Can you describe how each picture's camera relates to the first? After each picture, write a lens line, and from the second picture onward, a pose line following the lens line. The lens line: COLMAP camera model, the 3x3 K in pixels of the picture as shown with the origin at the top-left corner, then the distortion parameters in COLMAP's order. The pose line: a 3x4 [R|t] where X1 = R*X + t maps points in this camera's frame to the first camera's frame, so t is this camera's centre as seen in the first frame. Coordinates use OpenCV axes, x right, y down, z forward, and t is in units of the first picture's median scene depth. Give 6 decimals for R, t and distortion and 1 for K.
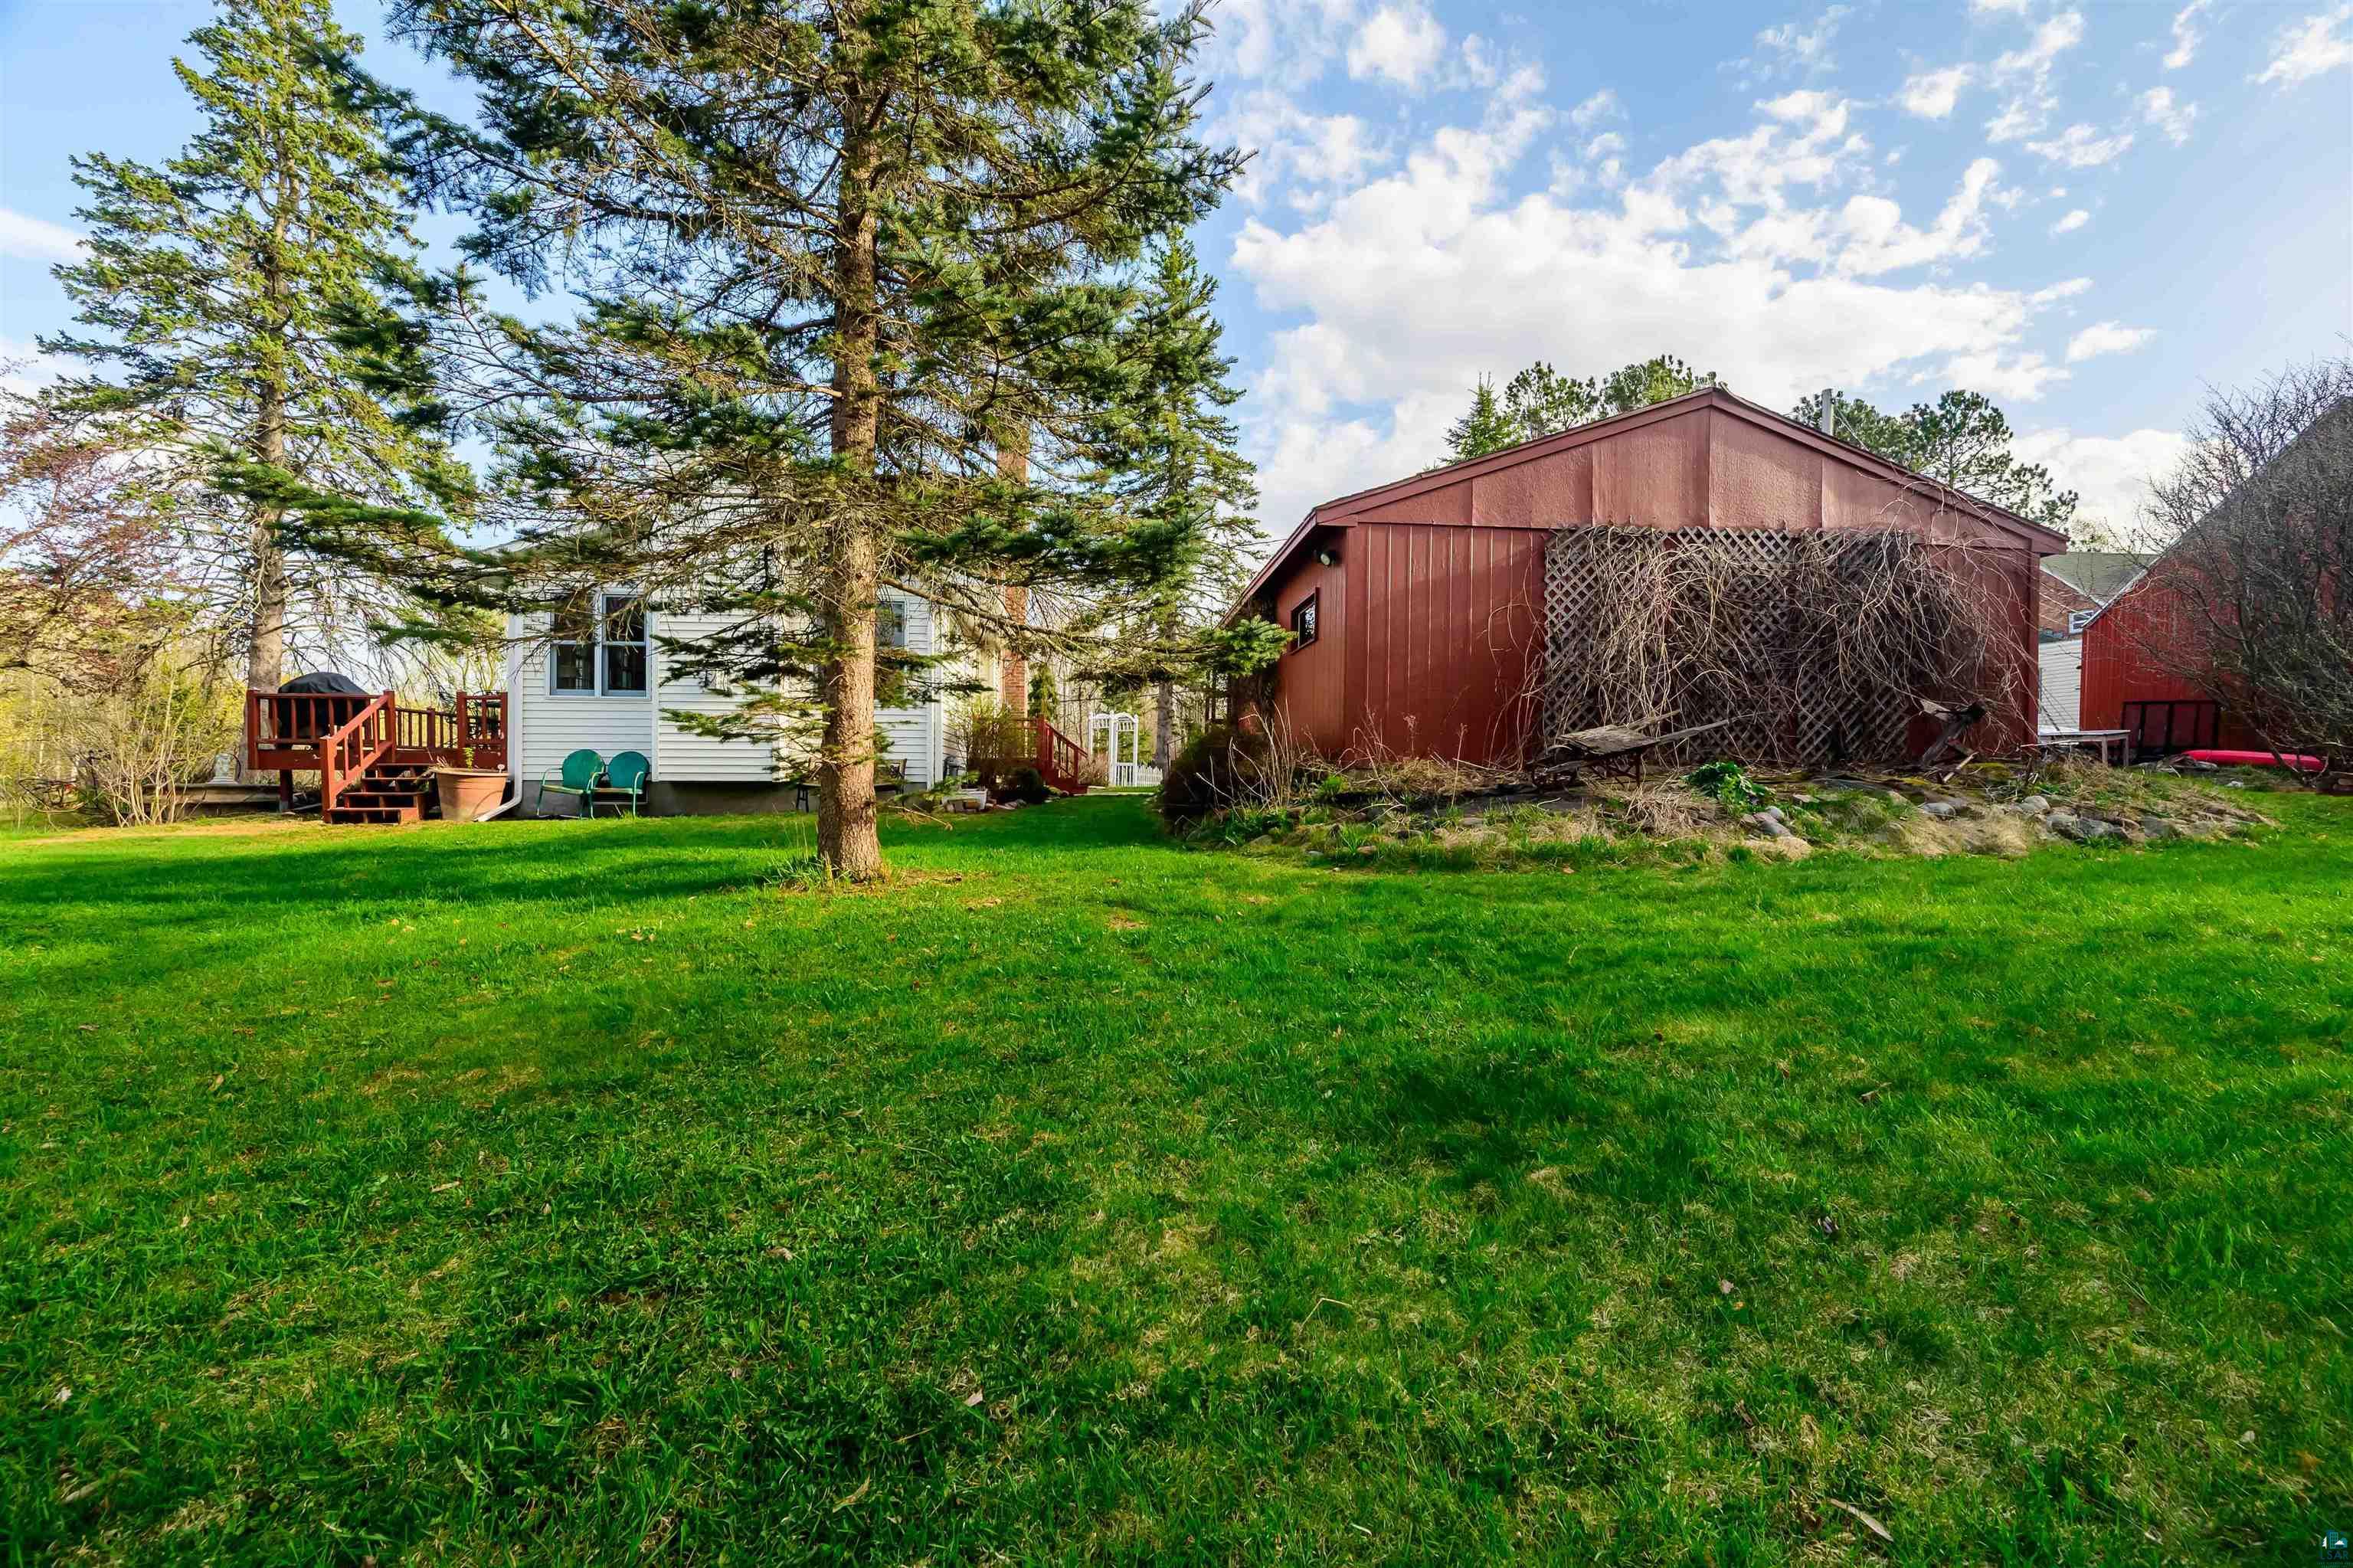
lens RADIAL K [[949.8, 0, 1186.2], [0, 949.8, 778.3], [0, 0, 1]] dist [0.001194, 0.000433]
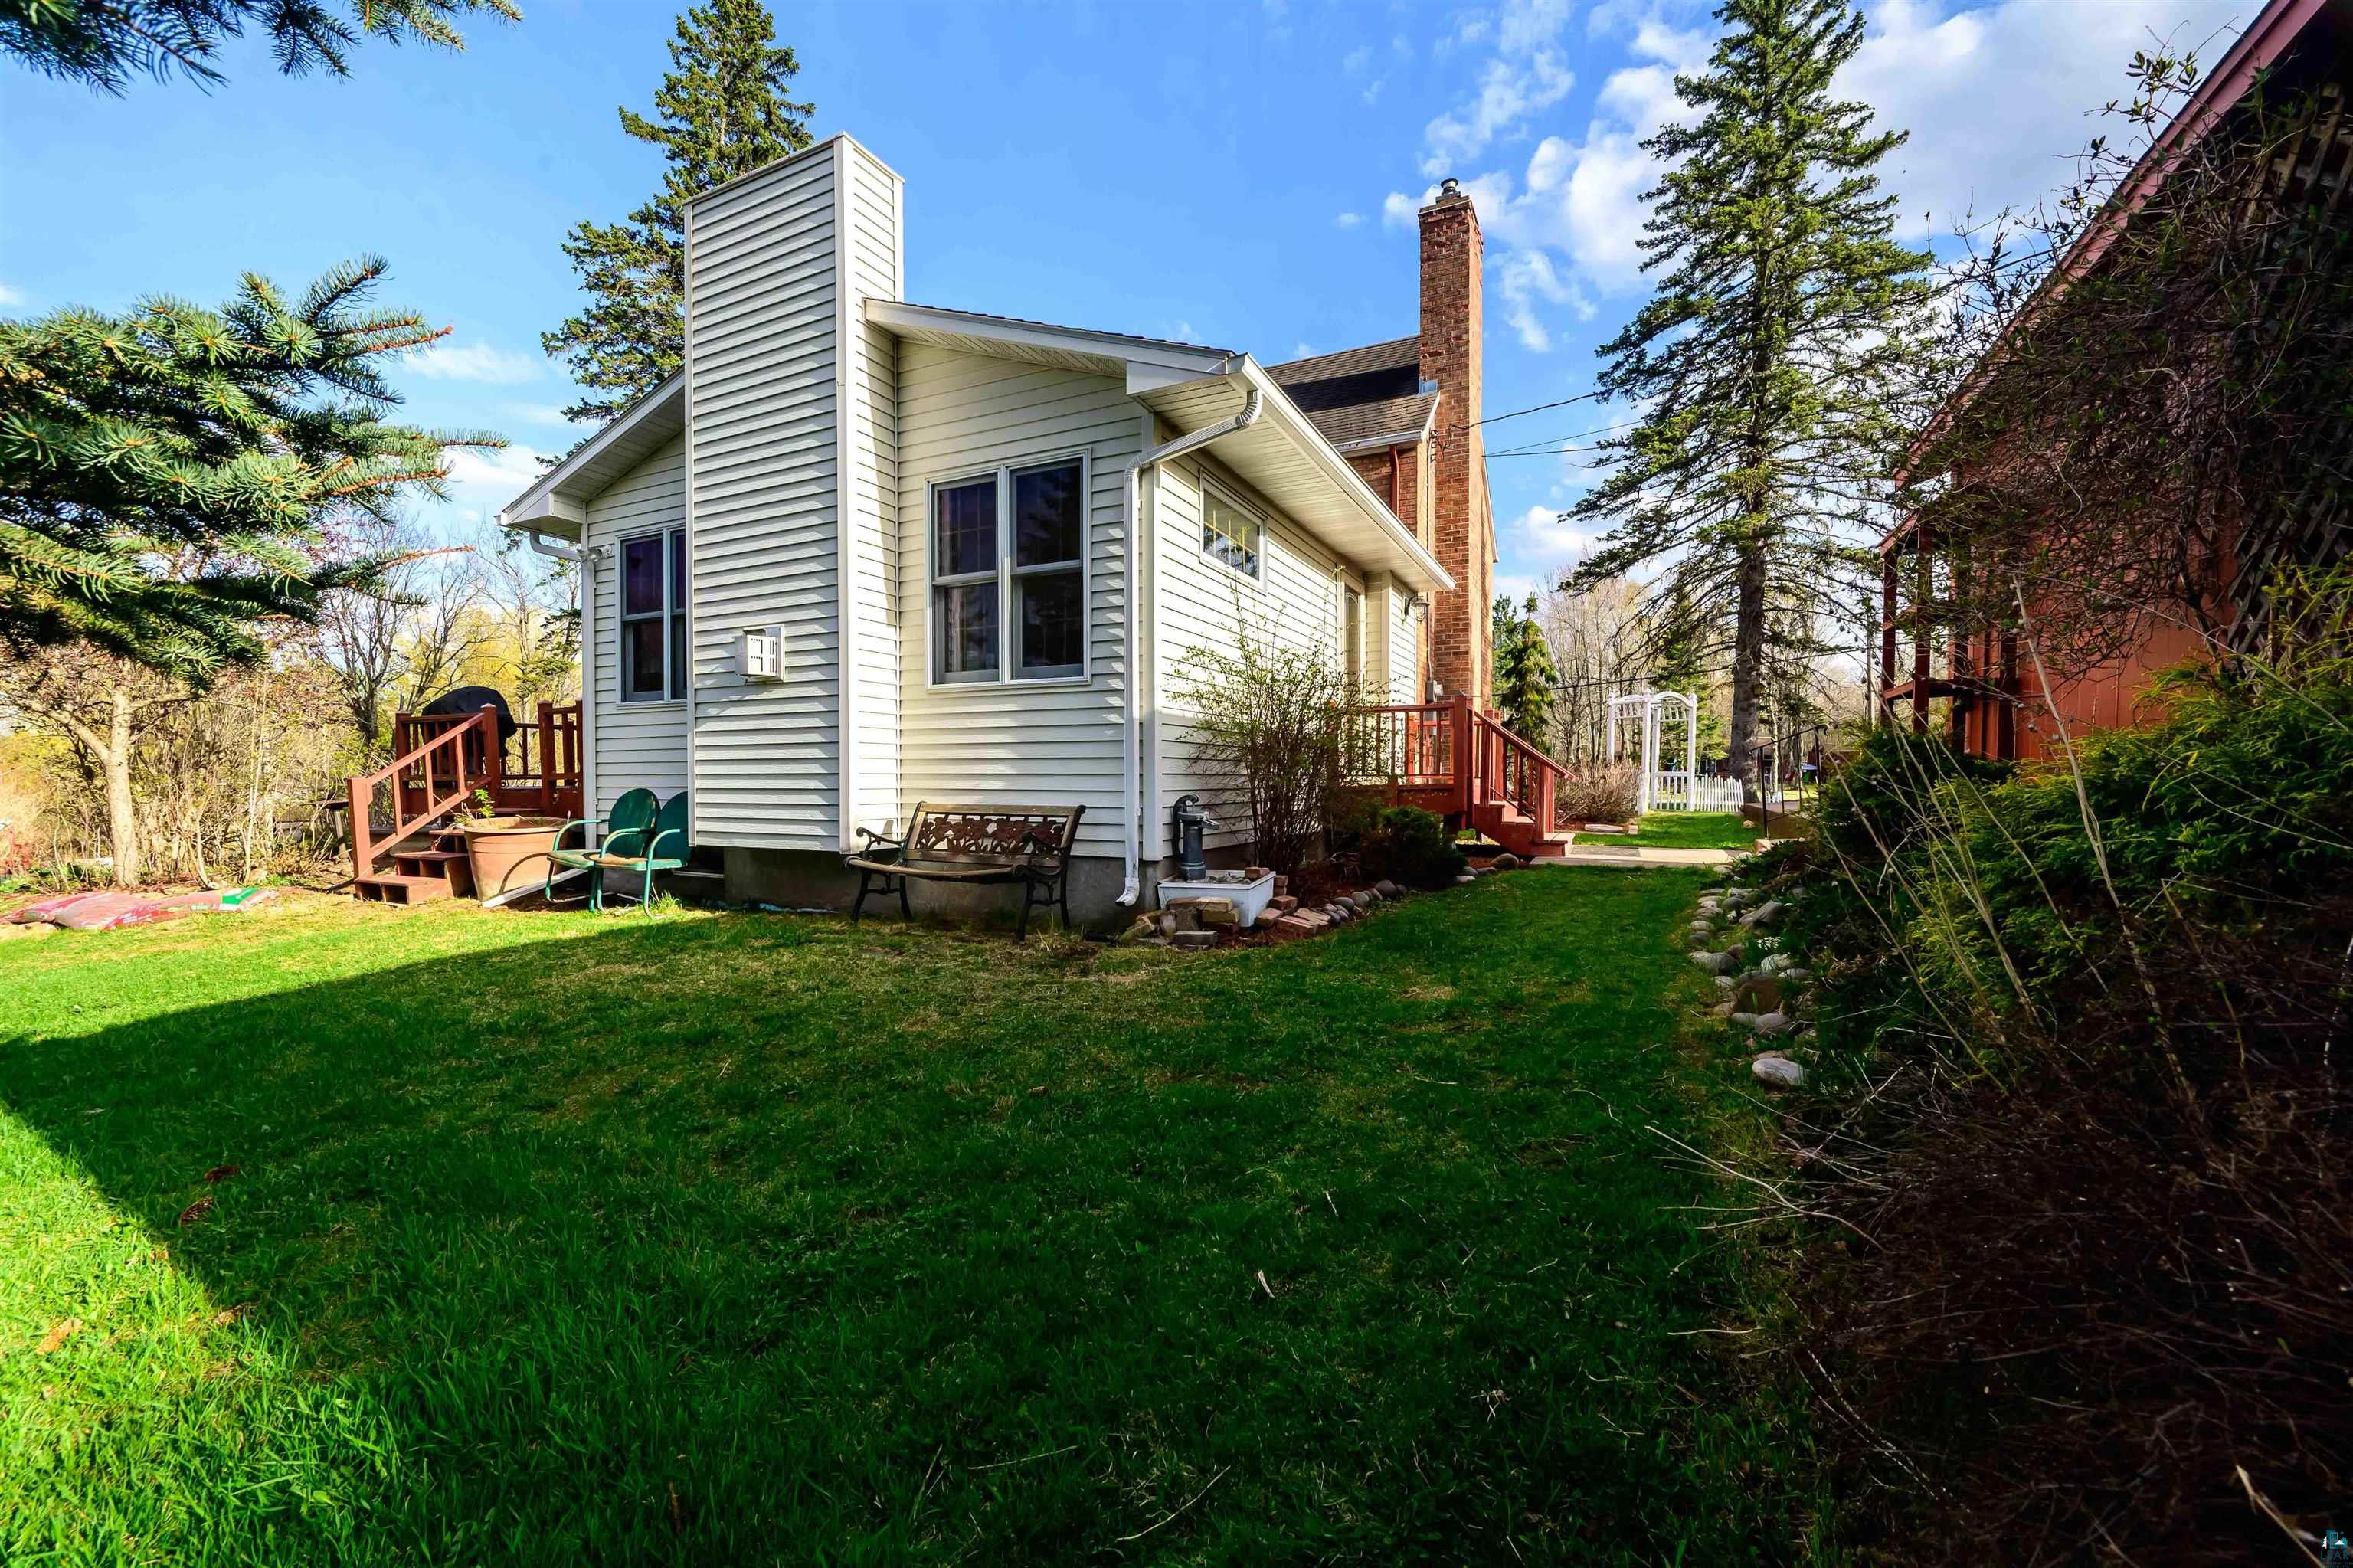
lens RADIAL K [[911.2, 0, 1170.1], [0, 911.2, 772.8], [0, 0, 1]] dist [-0.000303, 0.000009]
pose [[0.835073, -0.003482, -0.550128, -0.016332], [0.005406, 0.999984, 0.001878, -0.028381], [0.550113, -0.004542, 0.835078, 0.496667]]
